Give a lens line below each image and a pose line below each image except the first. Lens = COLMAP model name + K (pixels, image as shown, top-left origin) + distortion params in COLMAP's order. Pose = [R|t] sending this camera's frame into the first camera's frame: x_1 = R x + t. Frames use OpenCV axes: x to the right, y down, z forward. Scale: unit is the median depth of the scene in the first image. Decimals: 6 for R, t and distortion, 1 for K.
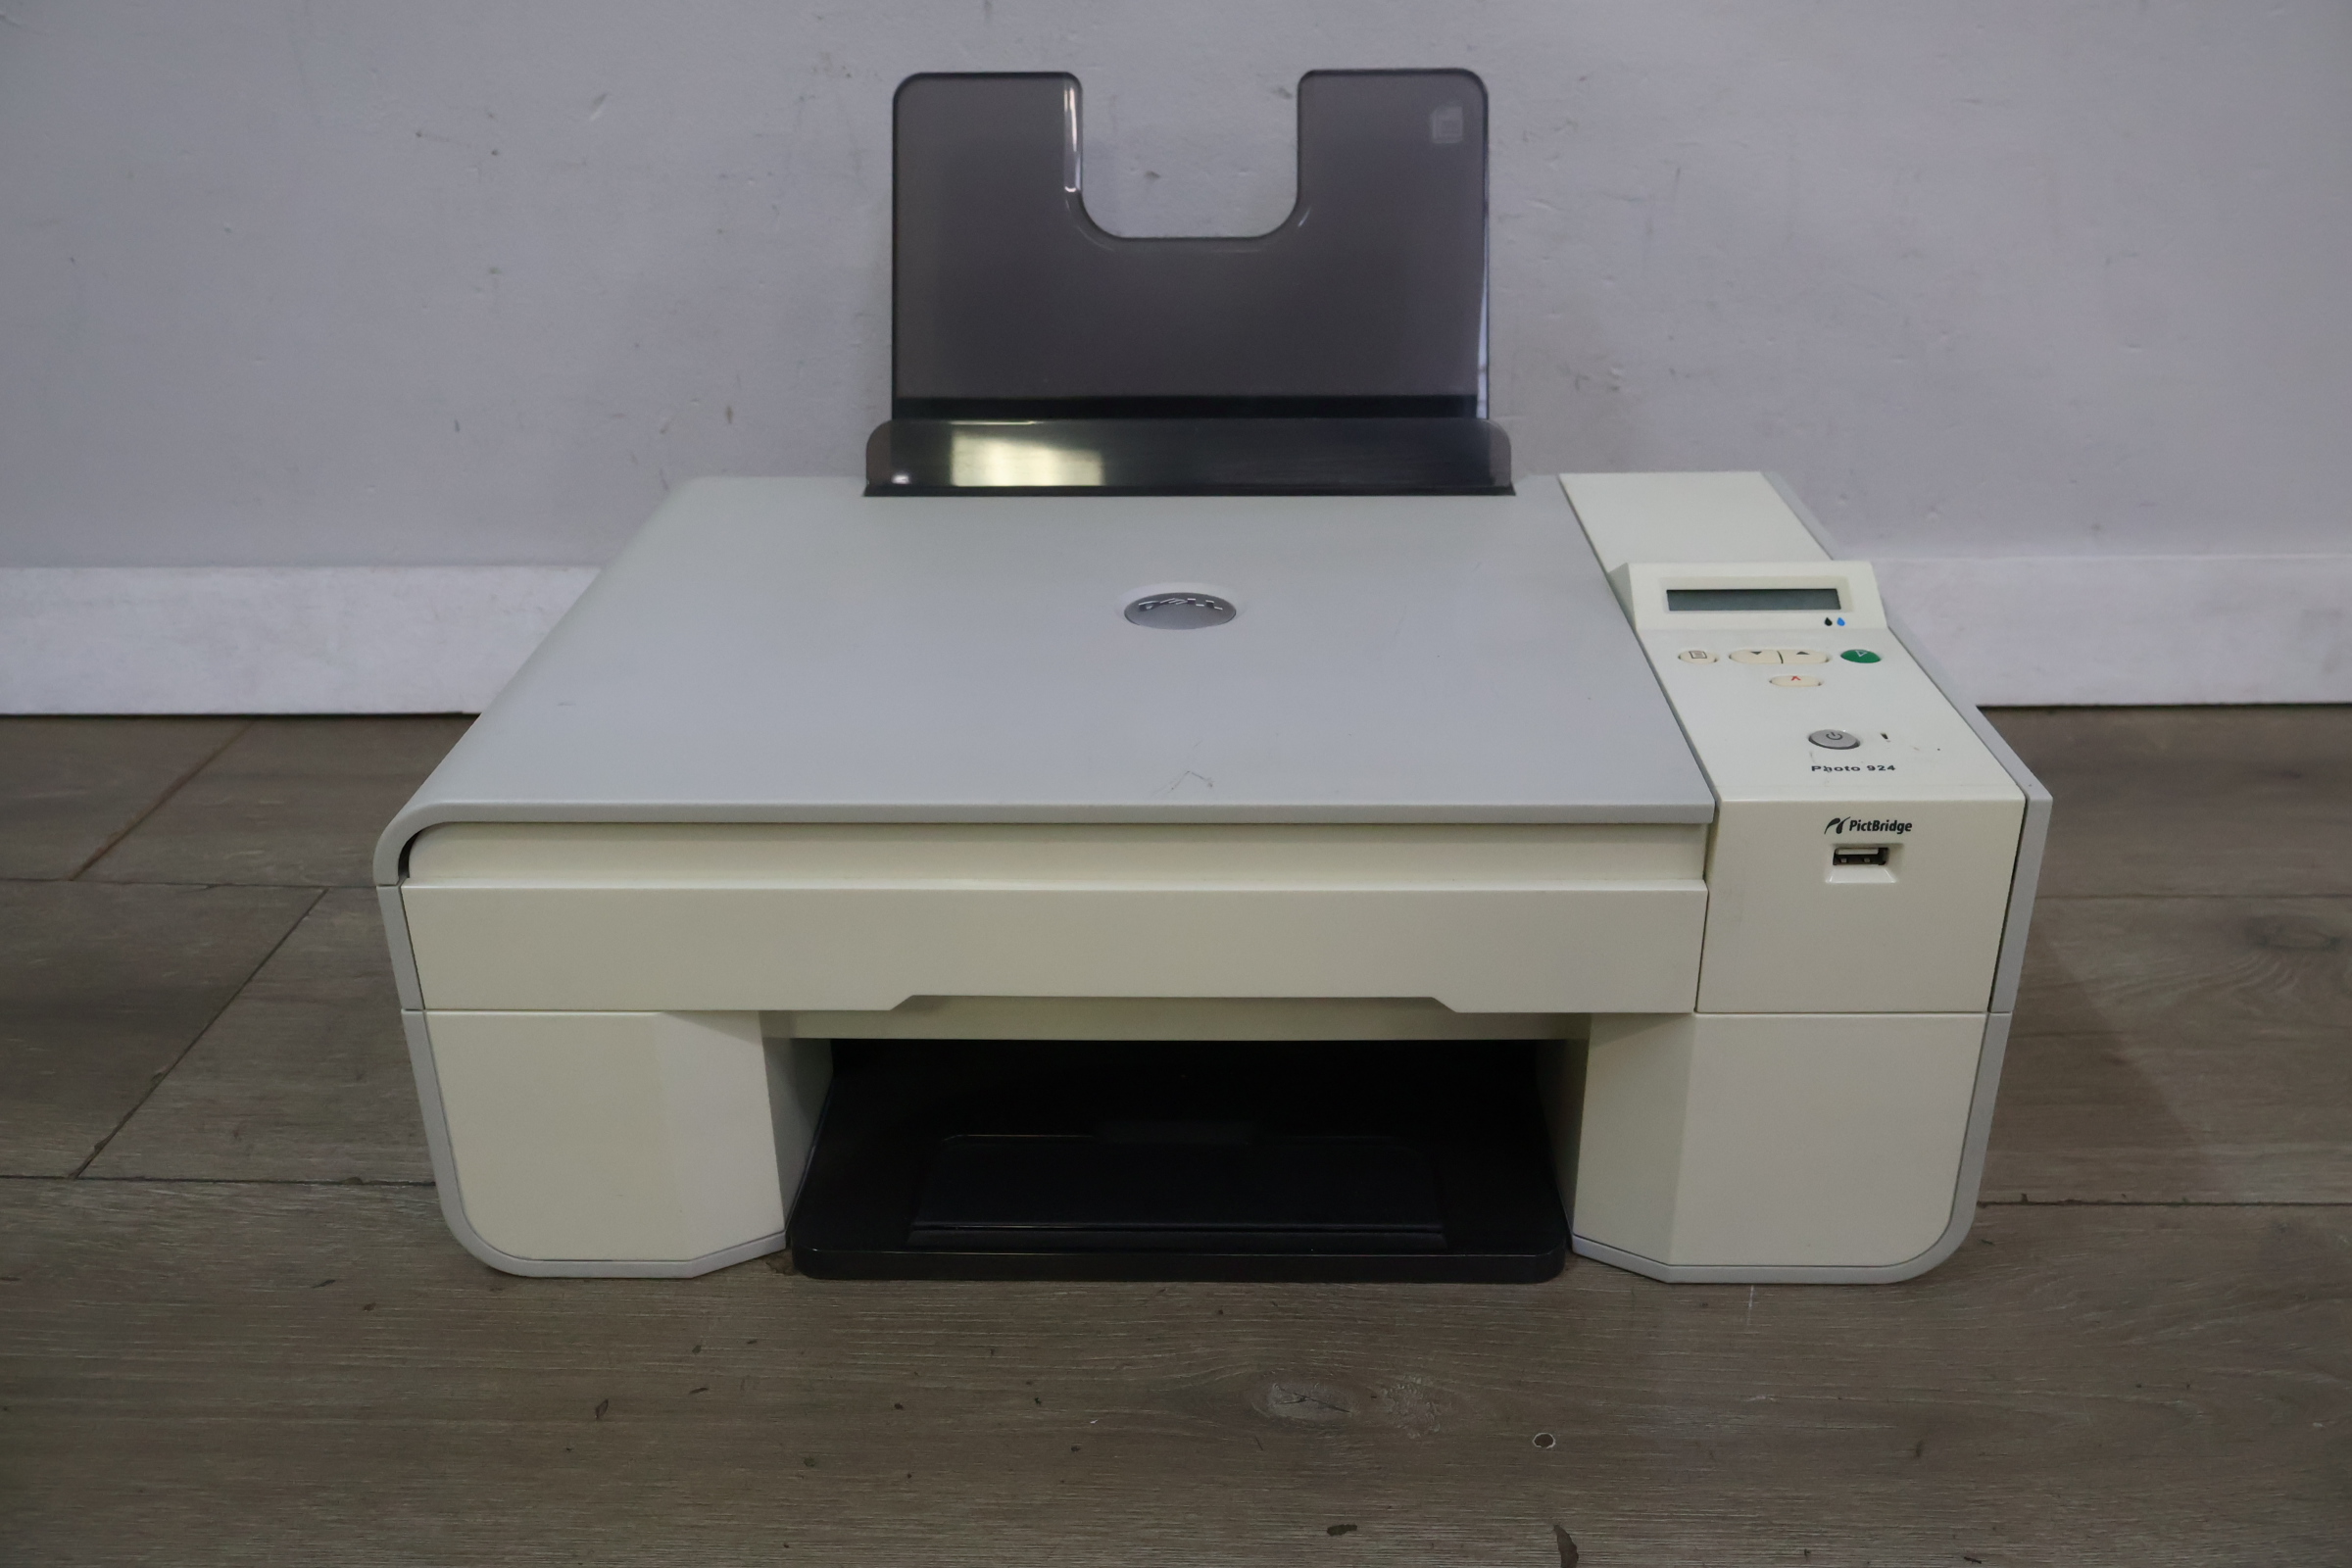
lens RADIAL K [[2013.9, 0, 1183.2], [0, 2013.9, 790.0], [0, 0, 1]] dist [0.000103, 0.002242]
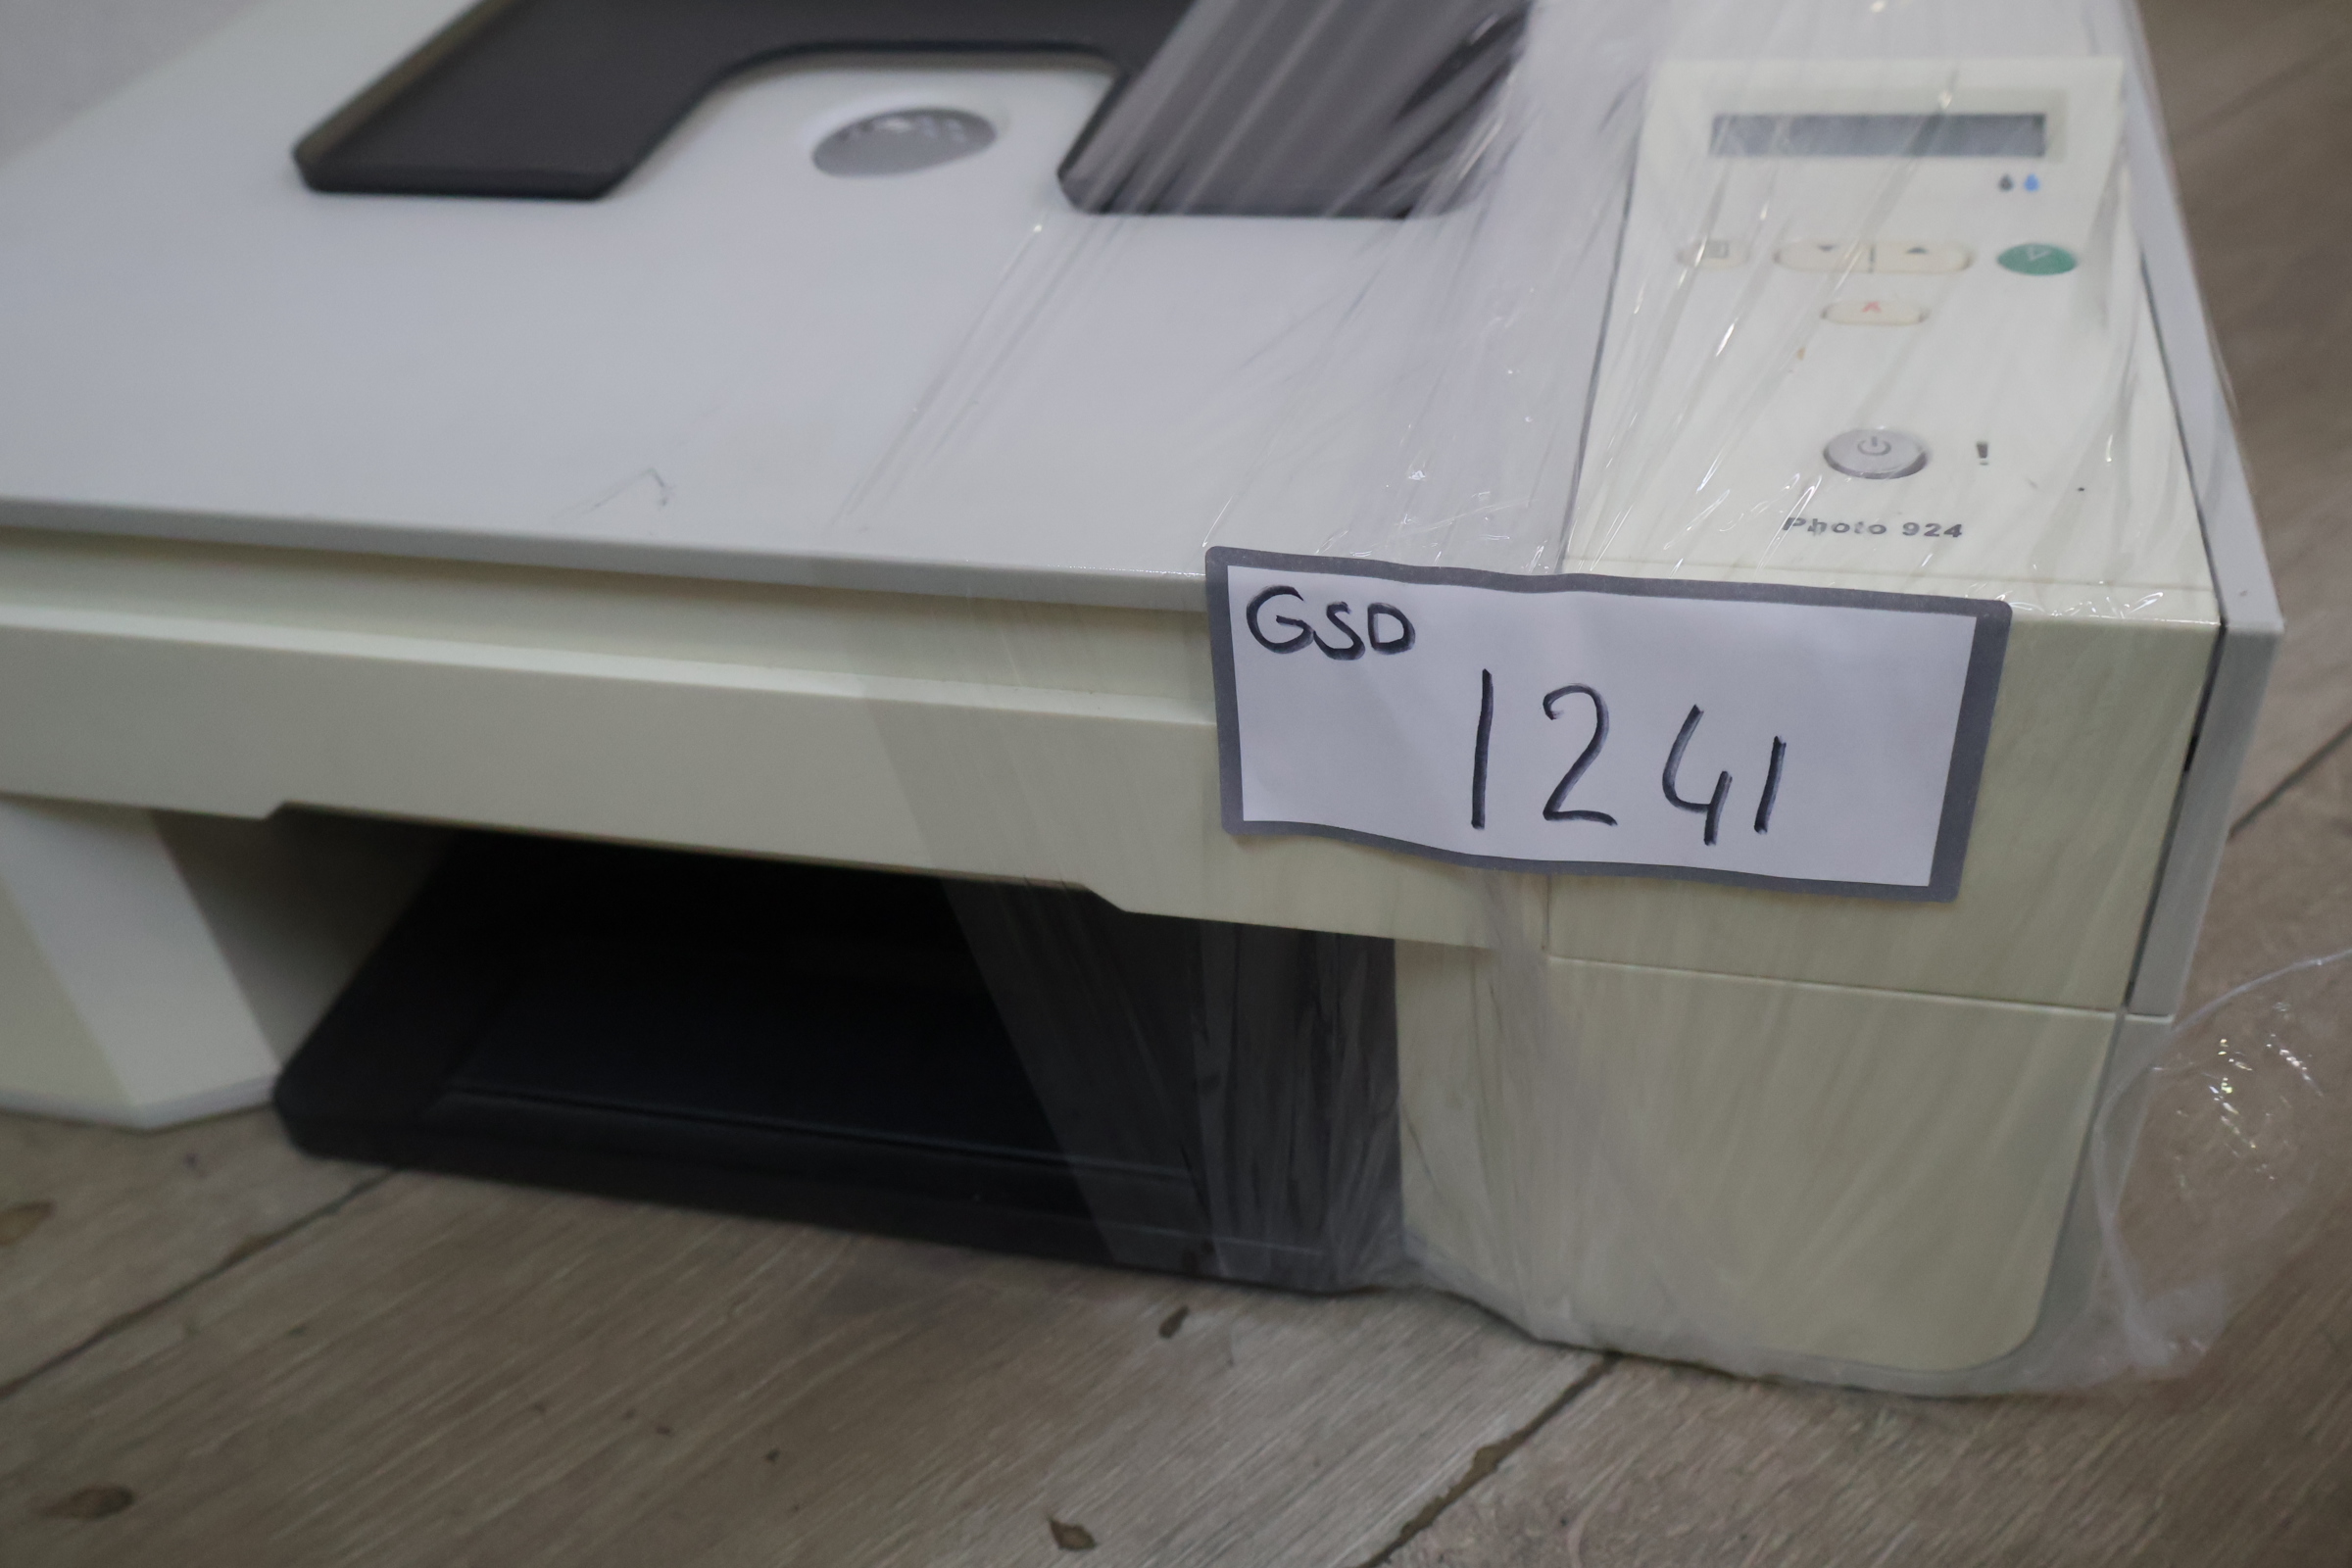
lens RADIAL K [[2101.8, 0, 1176.0], [0, 2101.8, 784.0], [0, 0, 1]] dist [-0.000851, 0.008769]
pose [[0.972187, 0.079883, -0.220163, 0.256809], [-0.024291, 0.969357, 0.244453, -0.063719], [0.232944, -0.232306, 0.944336, 0.418281]]
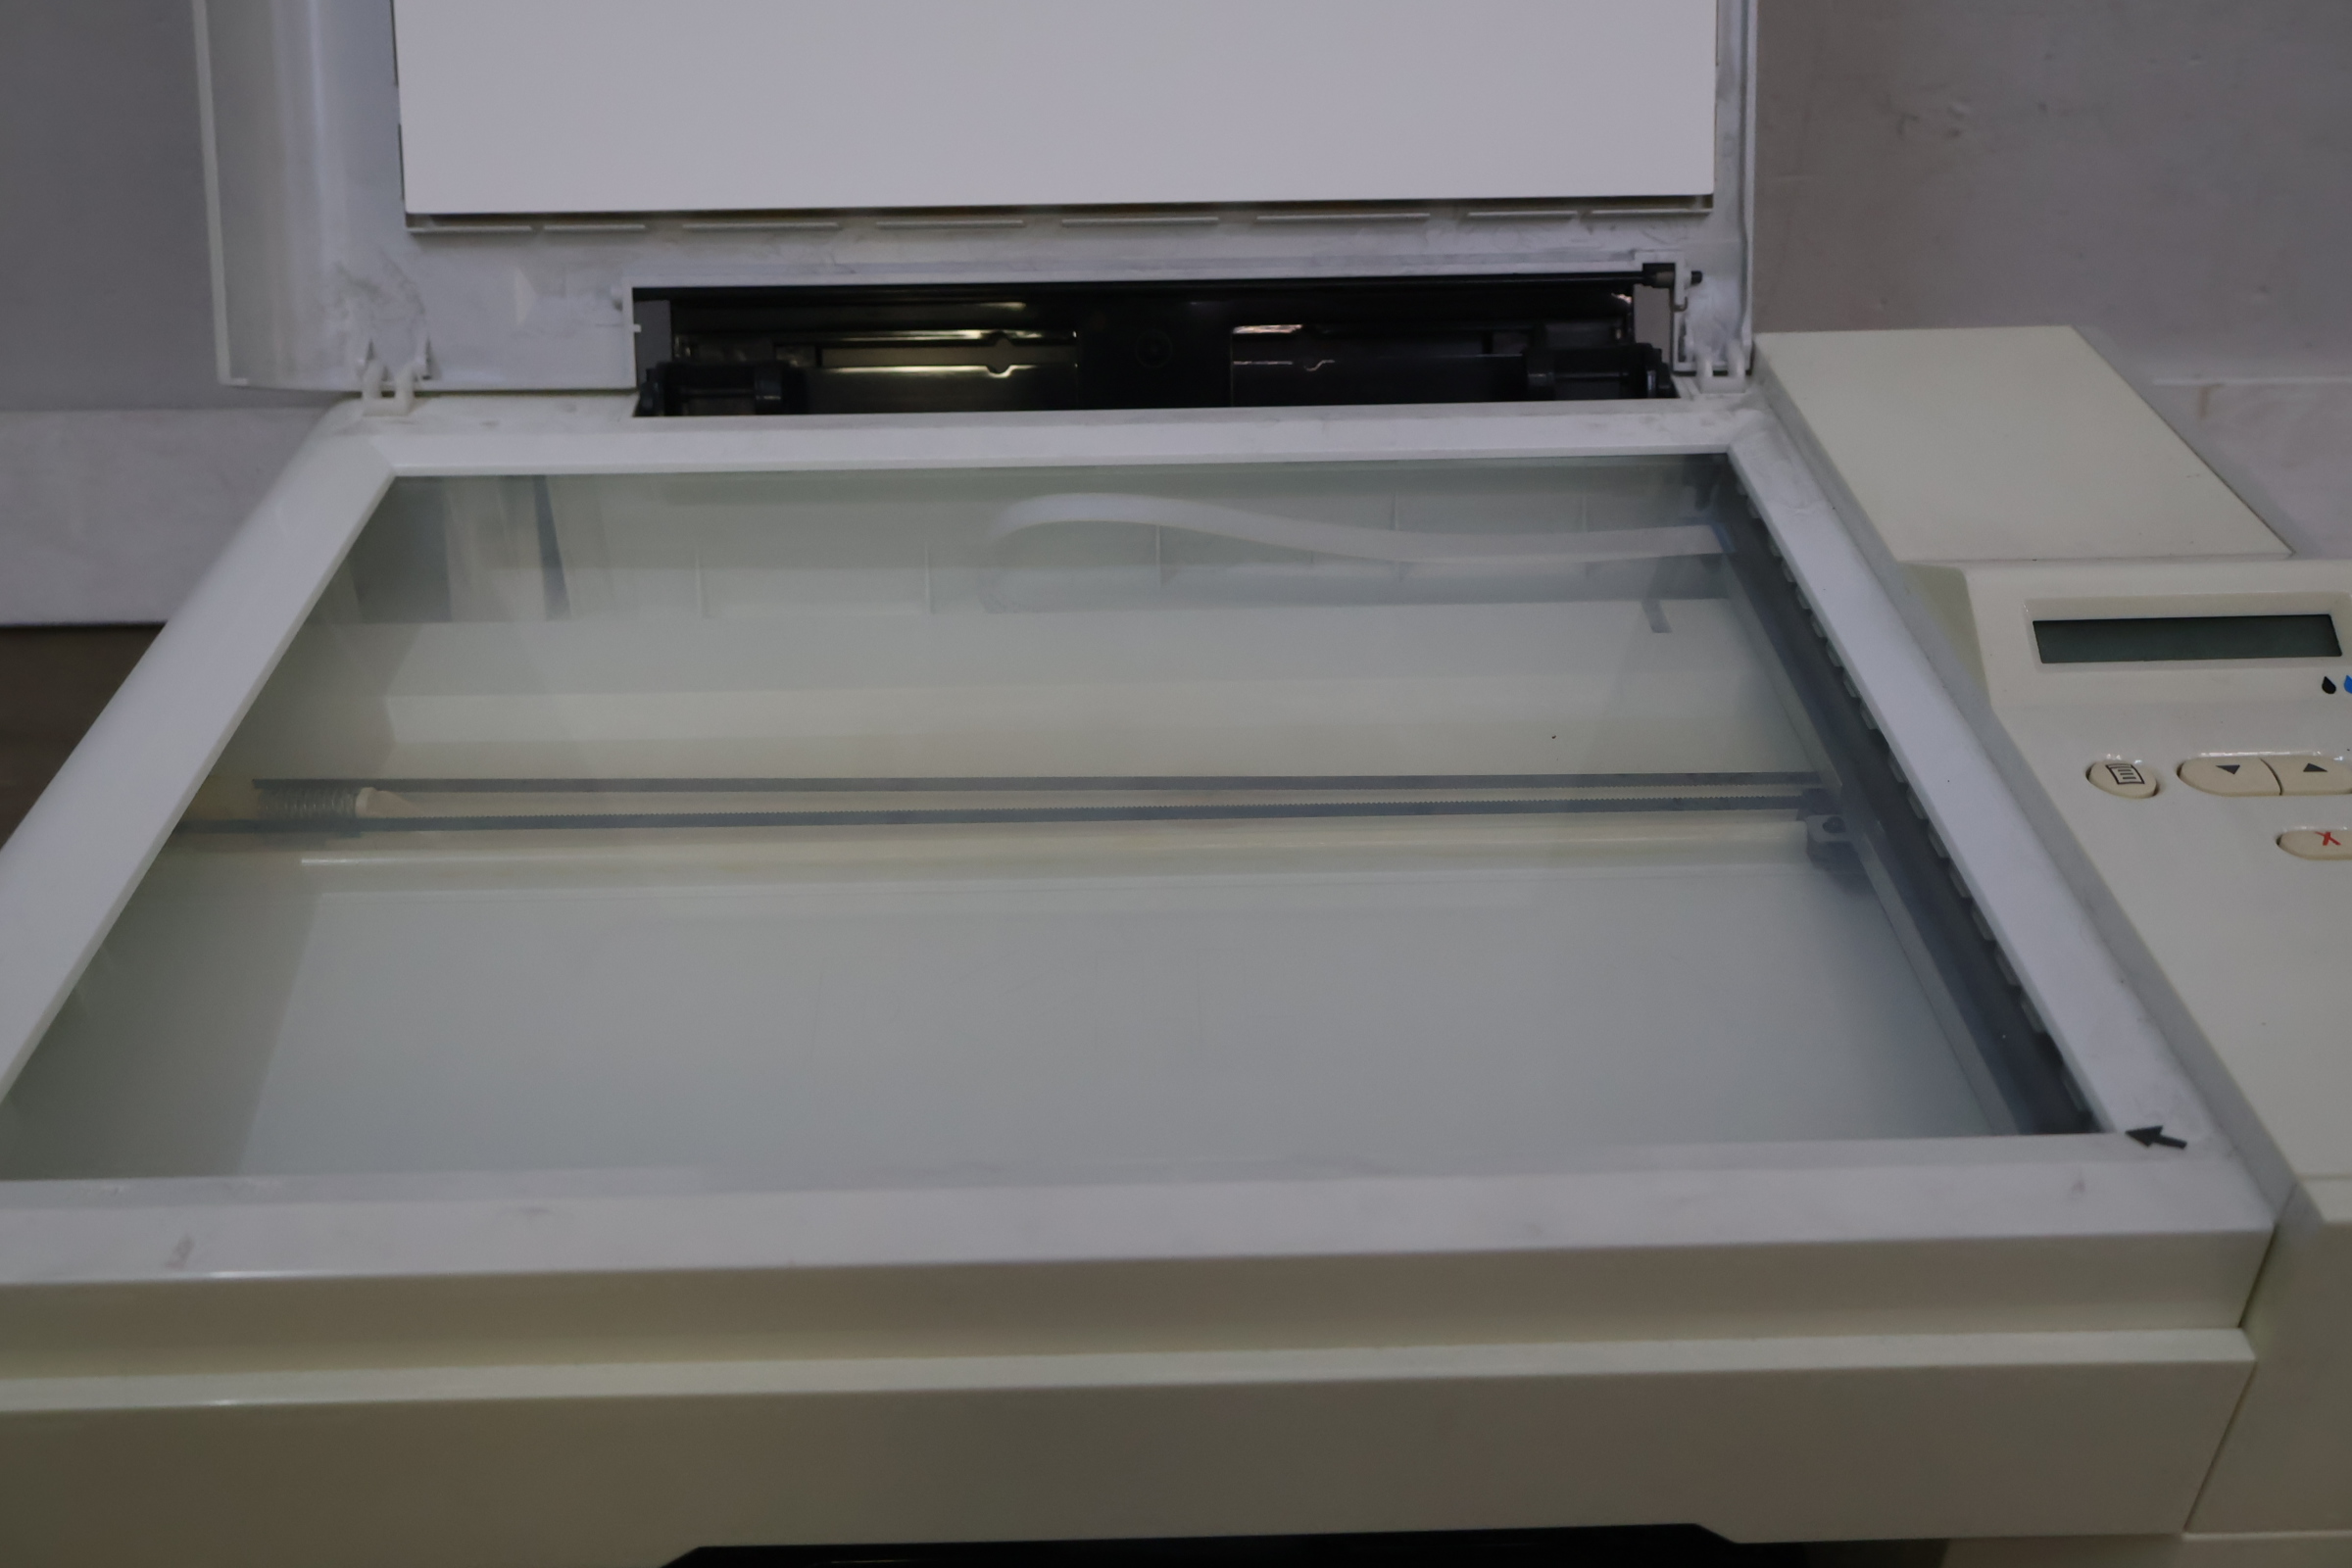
lens RADIAL K [[2101.8, 0, 1176.0], [0, 2101.8, 784.0], [0, 0, 1]] dist [-0.000851, 0.008769]
pose [[0.998808, -0.023474, 0.042800, -0.027671], [0.016619, 0.987929, 0.154014, -0.160506], [-0.045898, -0.153119, 0.987141, 0.456424]]
